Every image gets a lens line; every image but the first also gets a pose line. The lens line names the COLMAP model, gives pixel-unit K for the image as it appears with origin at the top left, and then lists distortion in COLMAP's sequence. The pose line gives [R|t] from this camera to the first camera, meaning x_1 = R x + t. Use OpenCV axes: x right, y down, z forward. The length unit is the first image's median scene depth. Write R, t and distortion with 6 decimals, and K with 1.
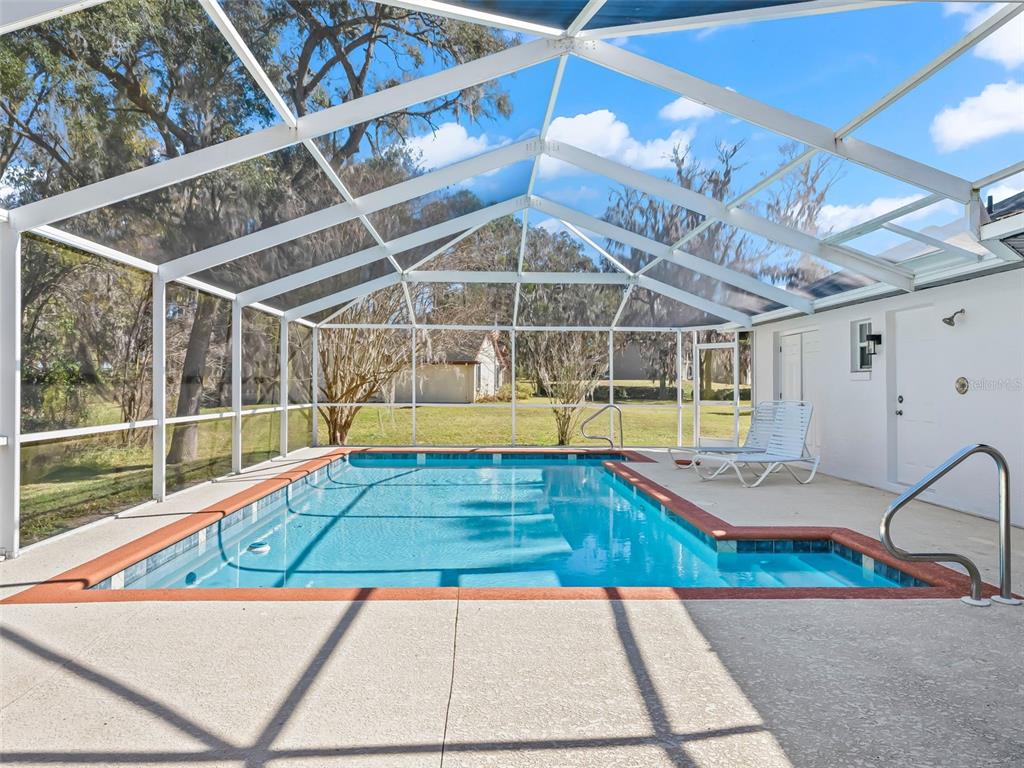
lens RADIAL K [[538.2, 0, 514.5], [0, 538.2, 381.2], [0, 0, 1]] dist [0.005742, 0.000009]
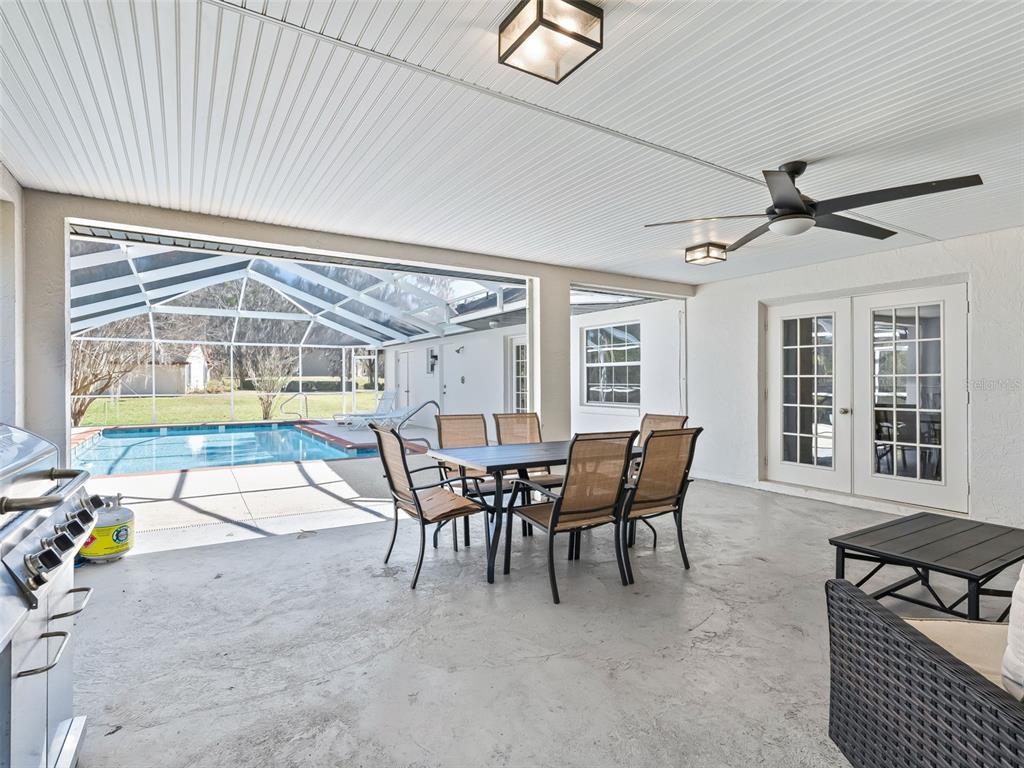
lens RADIAL K [[538.2, 0, 514.5], [0, 538.2, 376.3], [0, 0, 1]] dist [0.005742, 0.000009]
pose [[0.854175, -0.002225, 0.519981, -0.114859], [0.001492, 0.999997, 0.001830, -0.007829], [-0.519983, -0.000787, 0.854176, -0.738738]]
